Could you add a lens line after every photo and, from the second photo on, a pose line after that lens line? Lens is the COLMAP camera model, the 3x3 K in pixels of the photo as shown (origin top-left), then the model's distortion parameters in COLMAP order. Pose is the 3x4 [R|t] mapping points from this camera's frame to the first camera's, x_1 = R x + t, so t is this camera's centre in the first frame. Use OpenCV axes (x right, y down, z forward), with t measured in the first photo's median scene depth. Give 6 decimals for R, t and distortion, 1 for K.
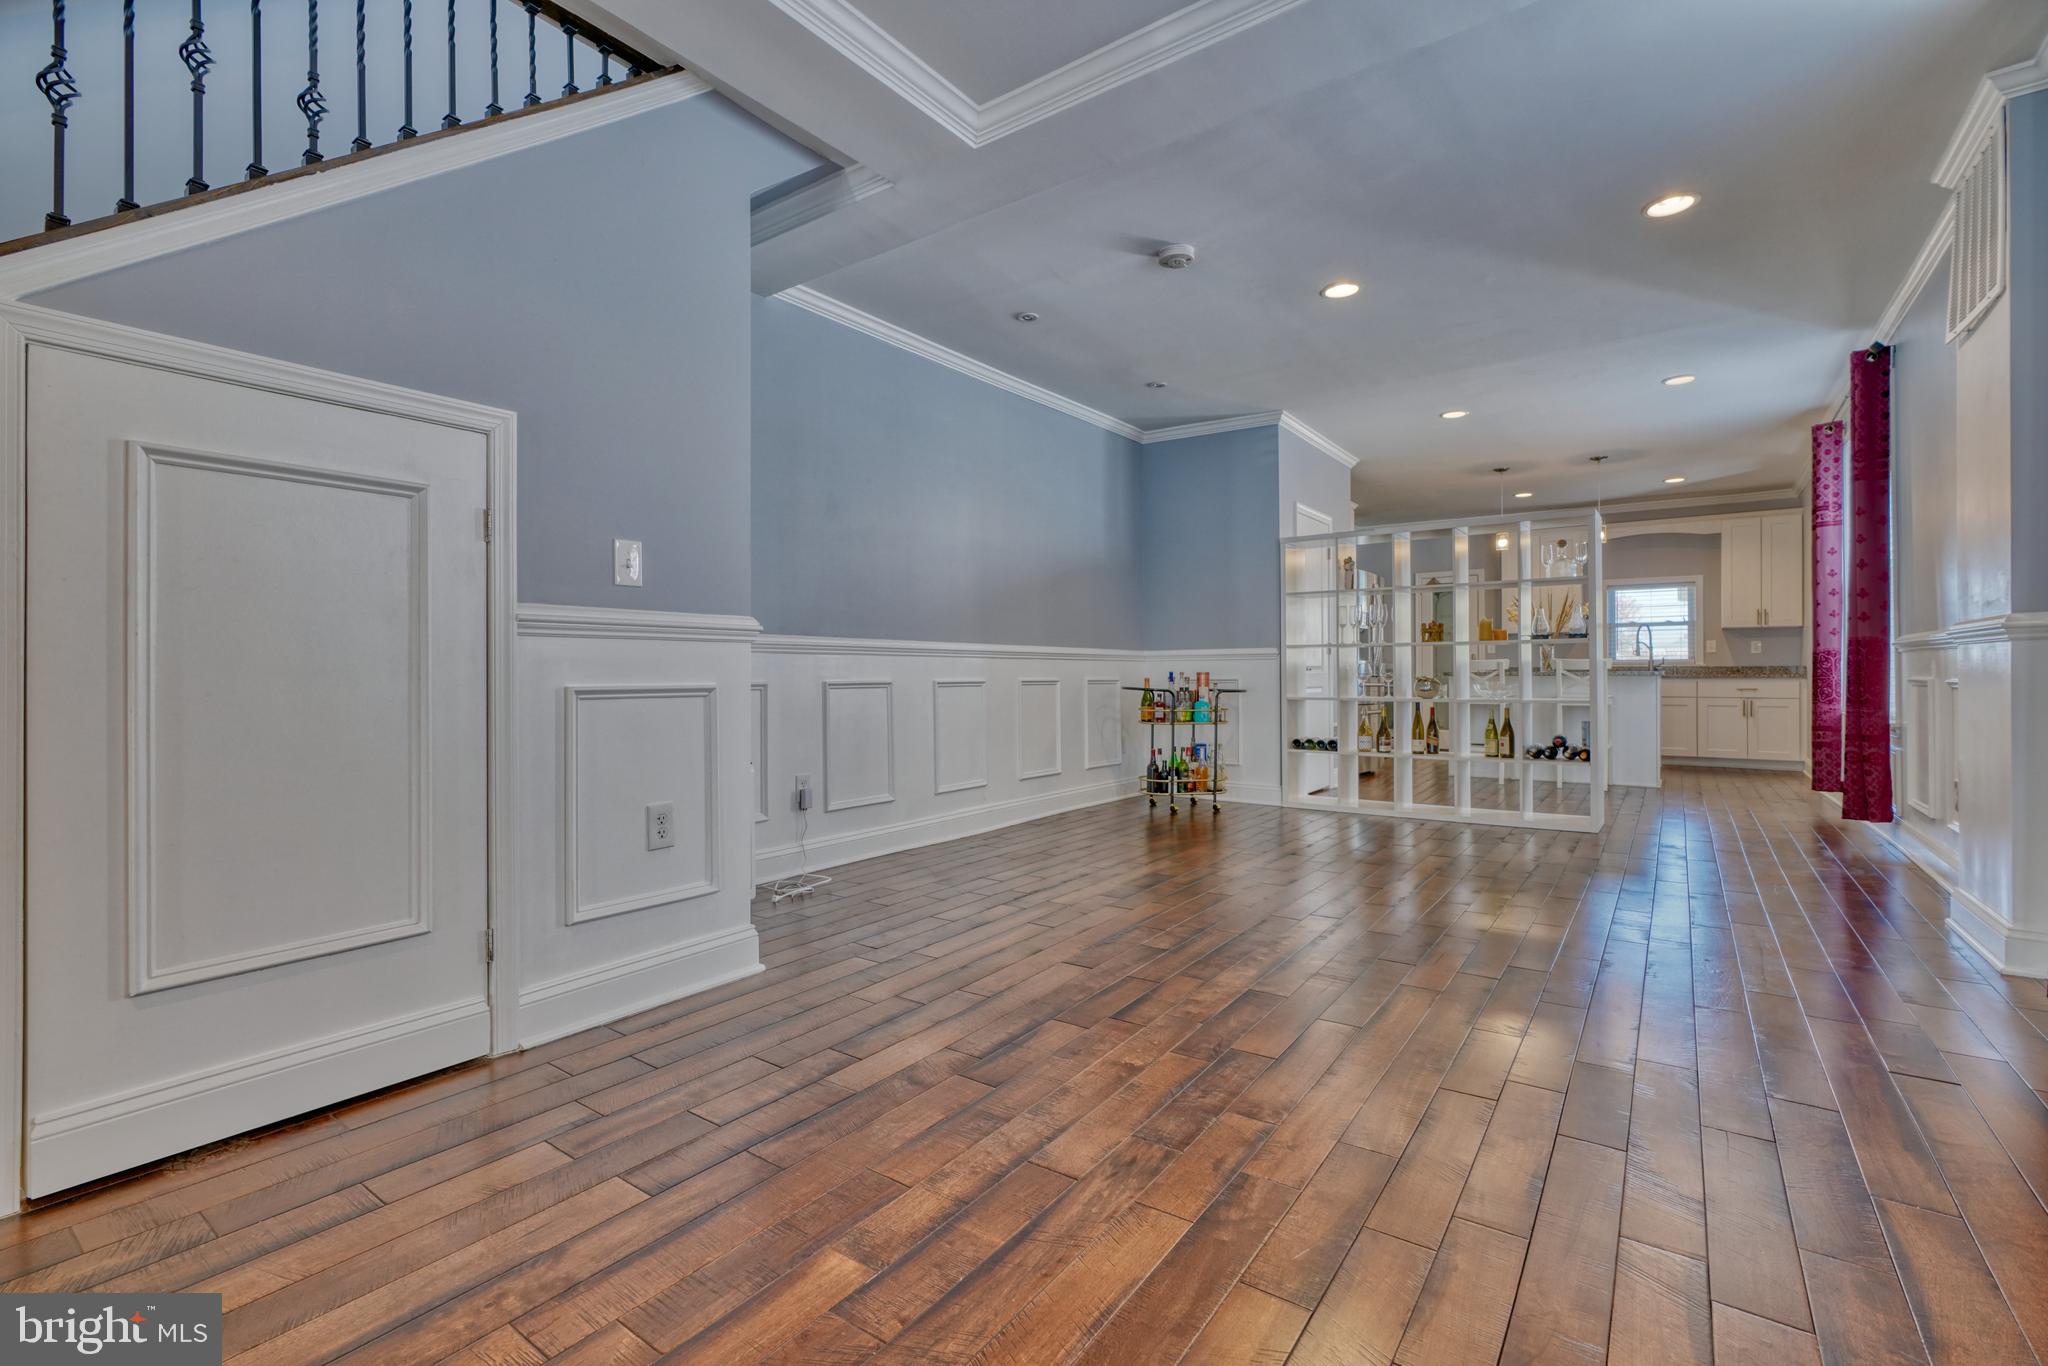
lens RADIAL K [[924.0, 0, 1011.6], [0, 924.0, 681.6], [0, 0, 1]] dist [-0.014576, 0.006515]
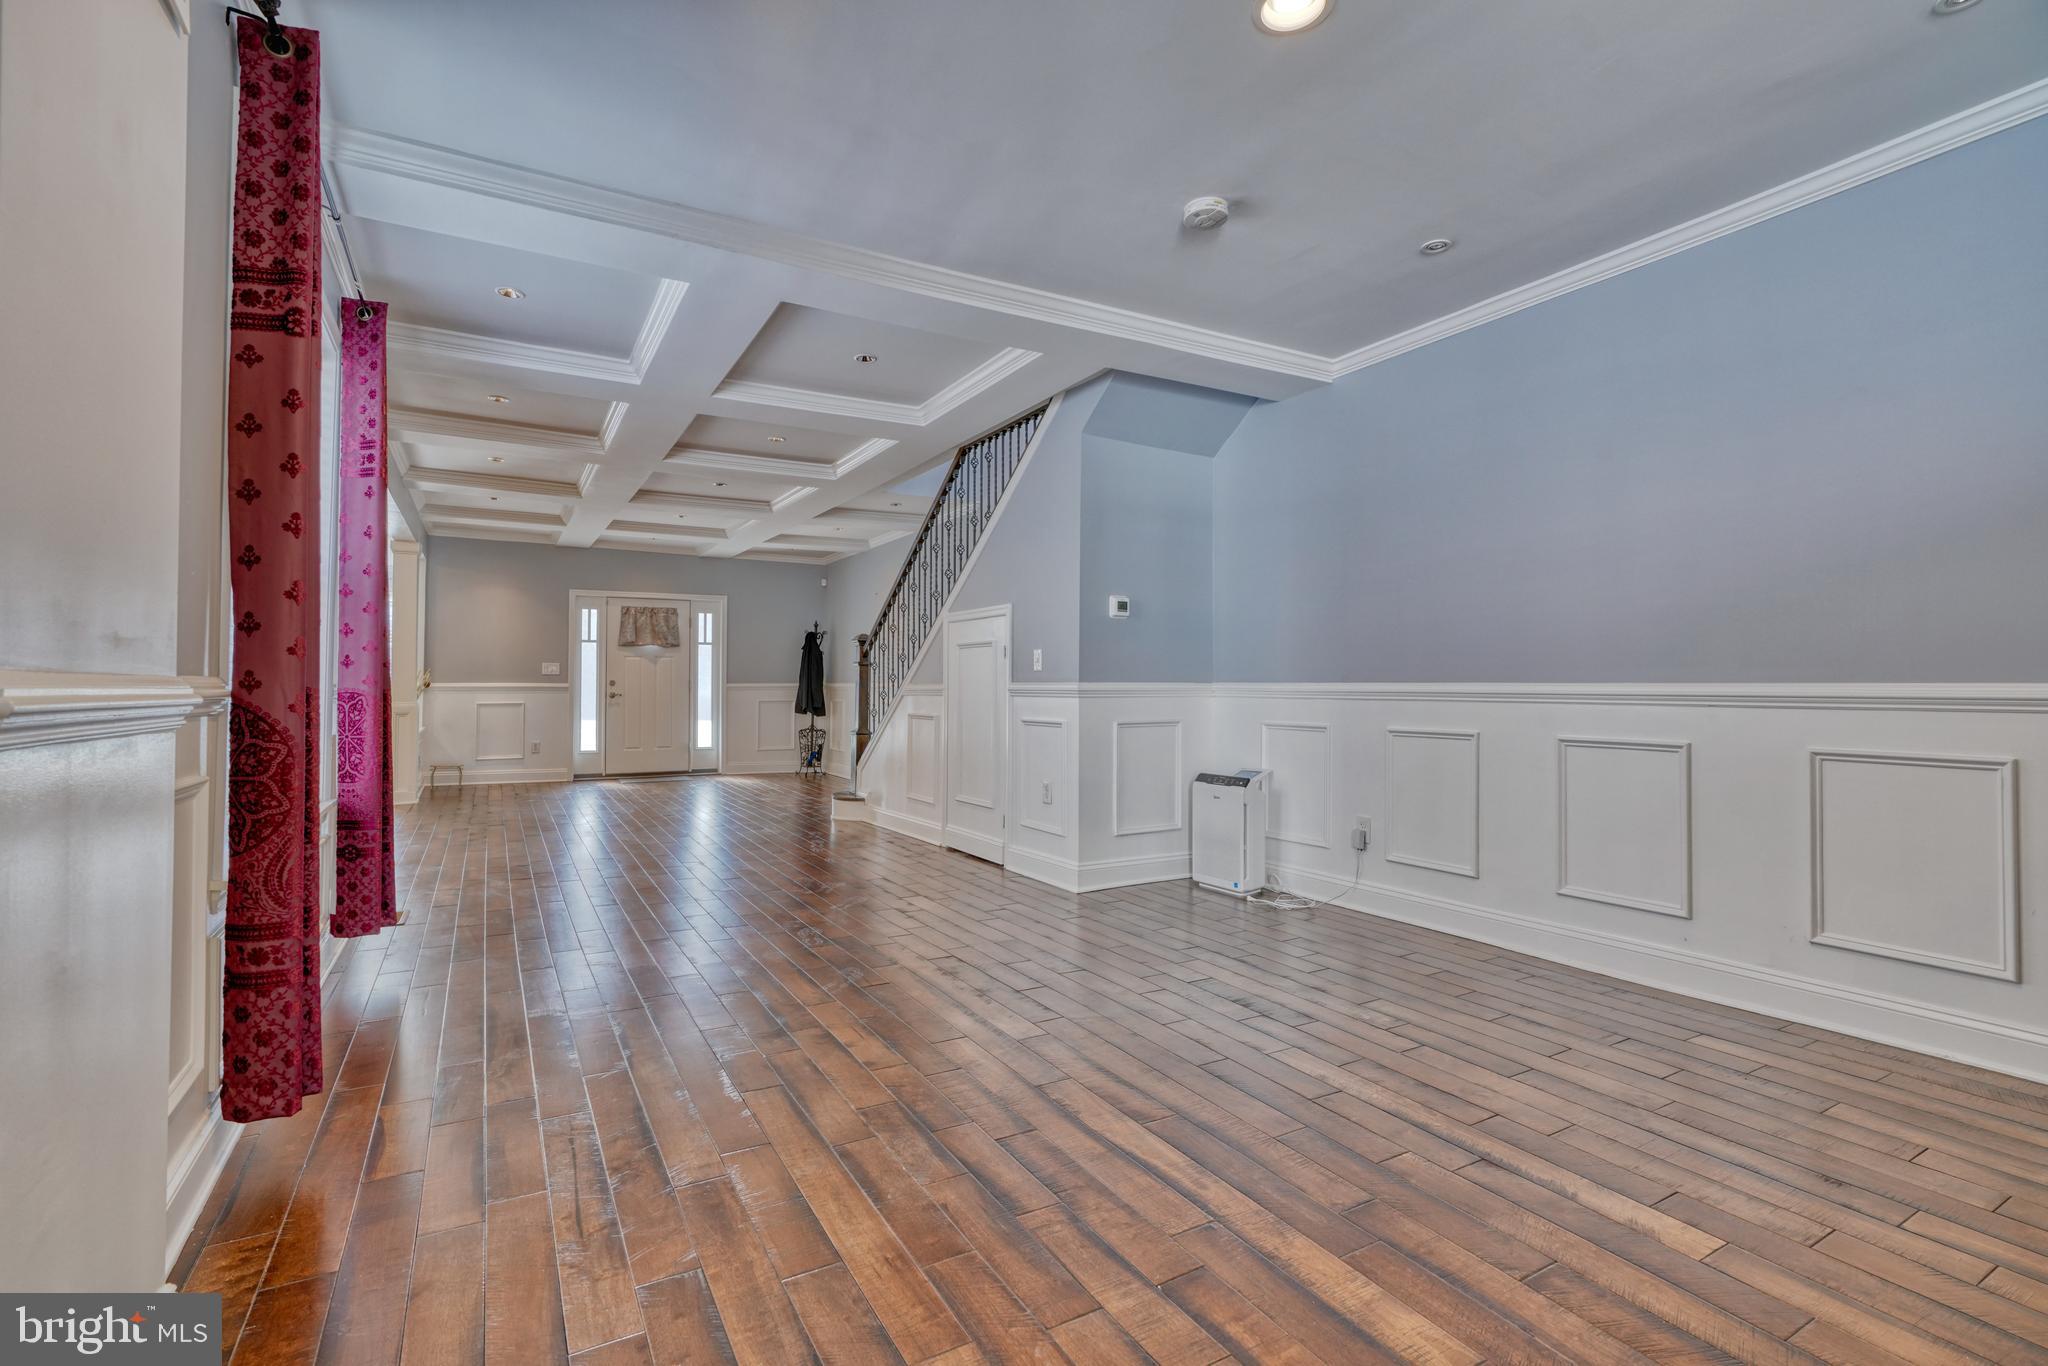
lens RADIAL K [[955.0, 0, 1017.7], [0, 955.0, 676.4], [0, 0, 1]] dist [-0.014076, 0.009116]
pose [[-0.416576, -0.006005, -0.909081, 1.128517], [-0.008610, 0.999959, -0.002659, -0.062871], [0.909060, 0.006719, -0.416611, 1.349458]]
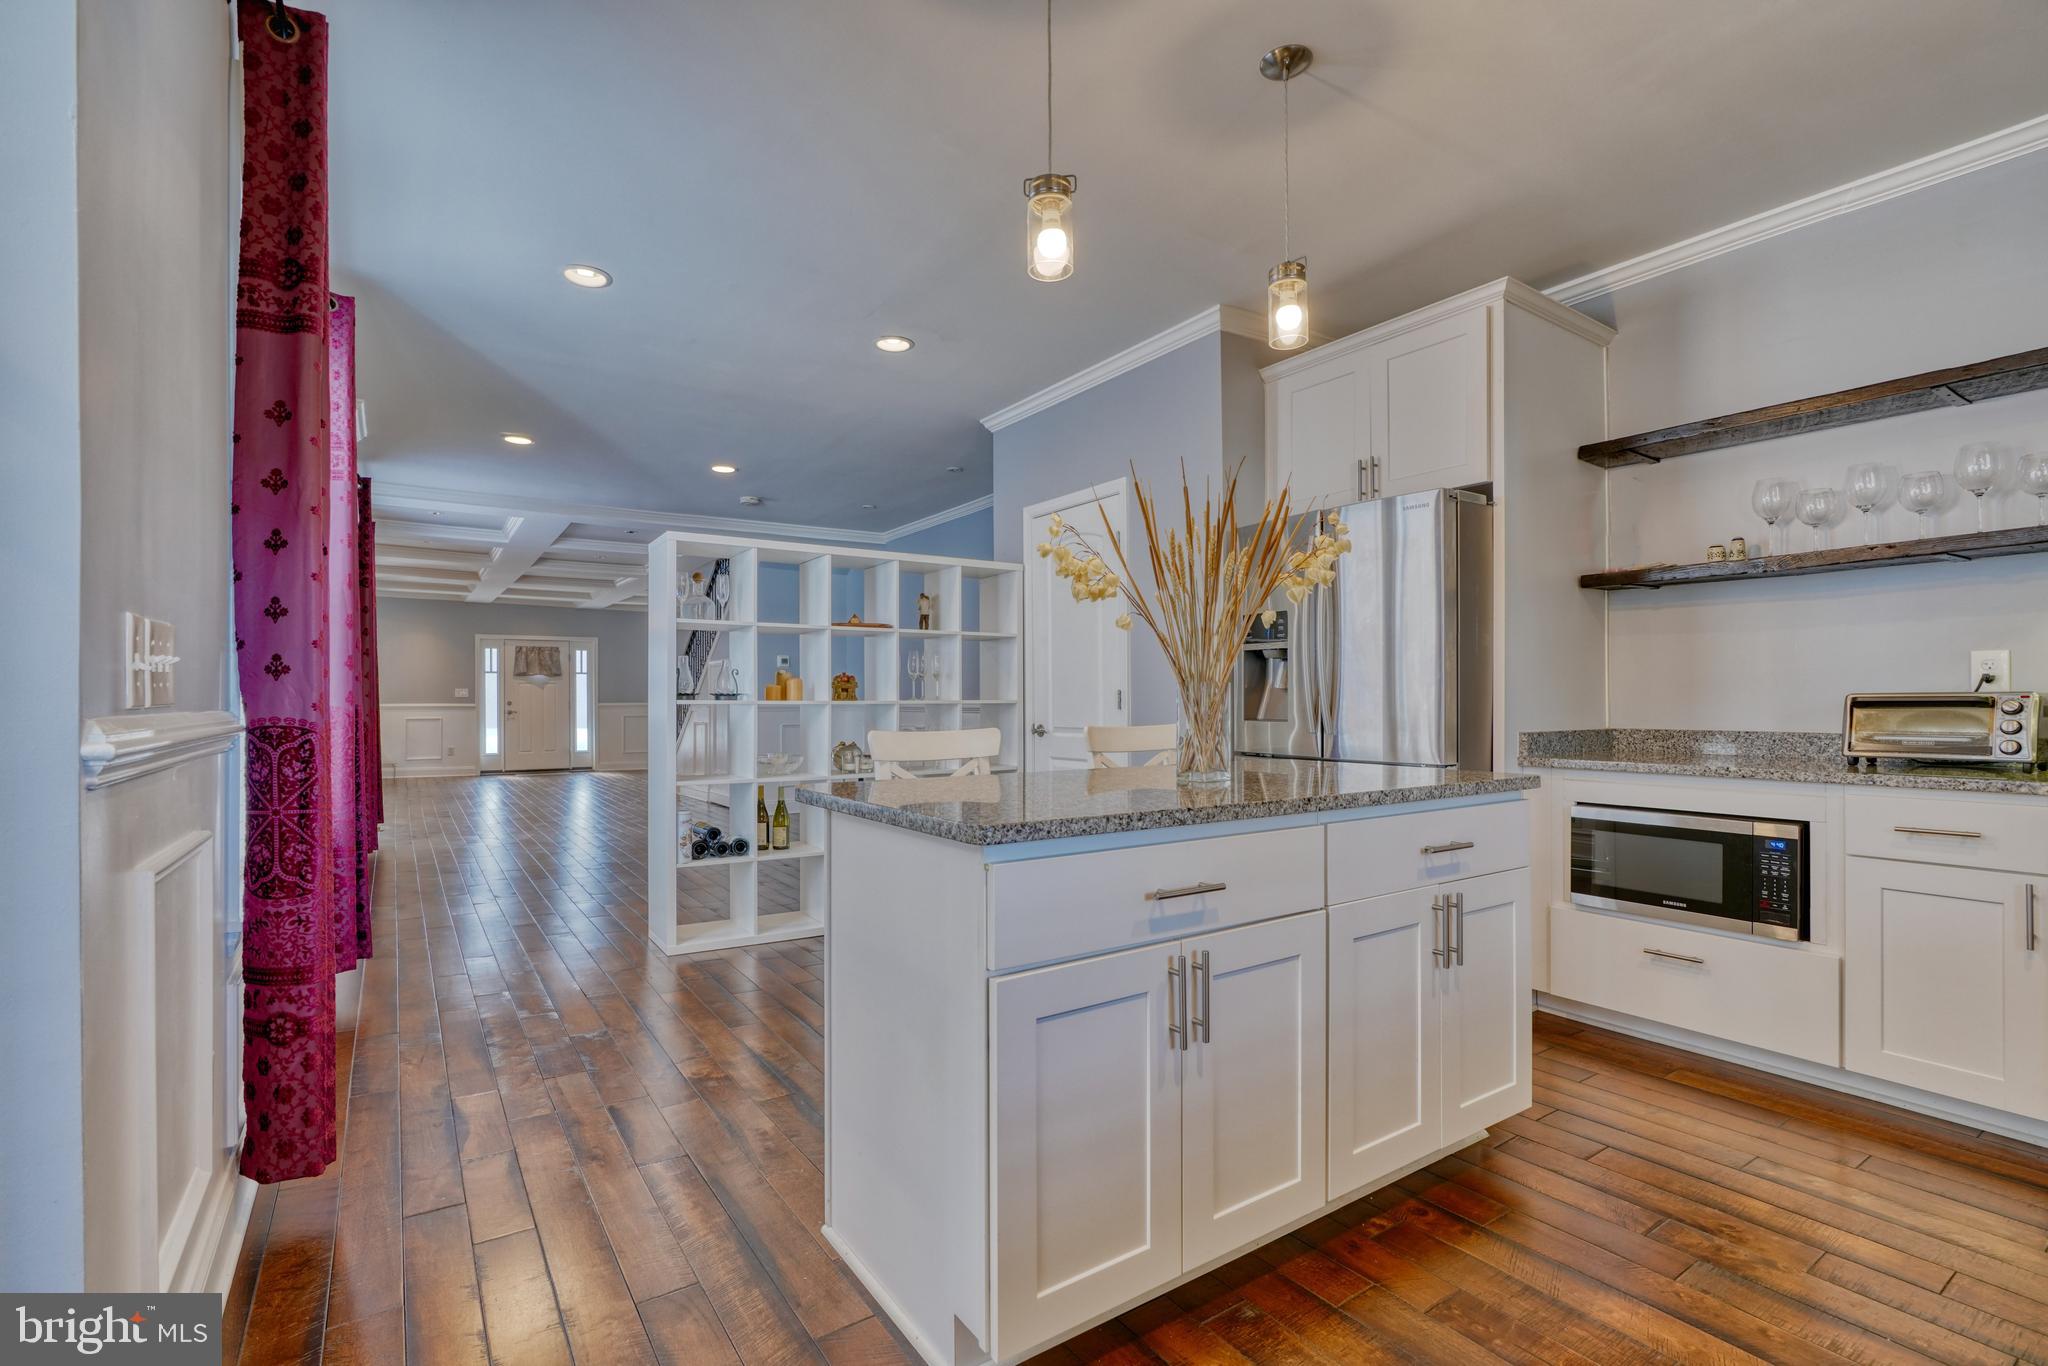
lens RADIAL K [[936.3, 0, 1012.8], [0, 936.3, 699.9], [0, 0, 1]] dist [-0.011592, 0.006850]
pose [[-0.346516, 0.005440, -0.938028, 2.473882], [-0.002320, 0.999975, 0.006657, -0.099463], [0.938041, 0.004483, -0.346495, 3.015911]]
